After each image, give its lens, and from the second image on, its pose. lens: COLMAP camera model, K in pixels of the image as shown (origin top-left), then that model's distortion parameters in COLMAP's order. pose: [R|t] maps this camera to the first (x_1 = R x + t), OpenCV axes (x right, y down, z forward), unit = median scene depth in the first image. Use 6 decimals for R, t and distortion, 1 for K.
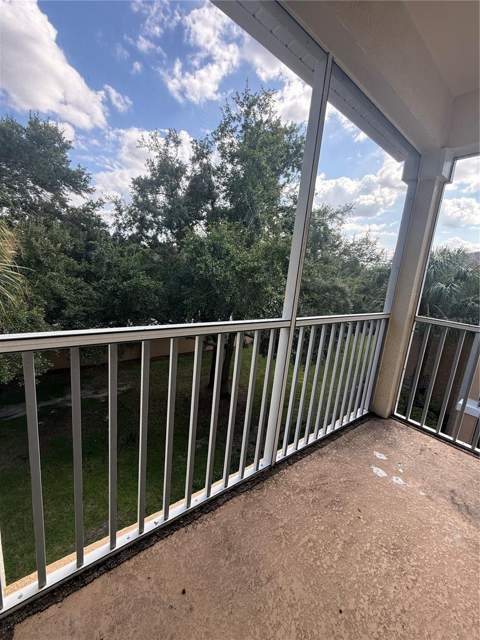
lens RADIAL K [[254.6, 0, 240.8], [0, 254.6, 318.2], [0, 0, 1]] dist [-0.003433, 0.000845]
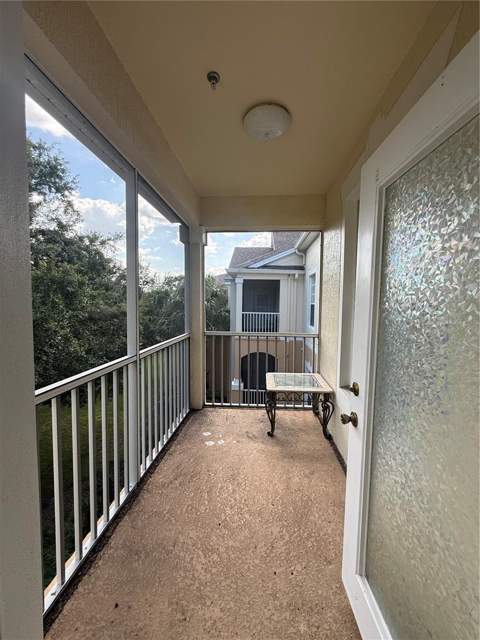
lens RADIAL K [[254.6, 0, 241.2], [0, 254.6, 319.5], [0, 0, 1]] dist [-0.003433, 0.000845]
pose [[0.677458, -0.136019, 0.722876, -0.220747], [0.191473, 0.981484, 0.005236, -0.047842], [-0.710204, 0.134864, 0.690958, -0.171627]]
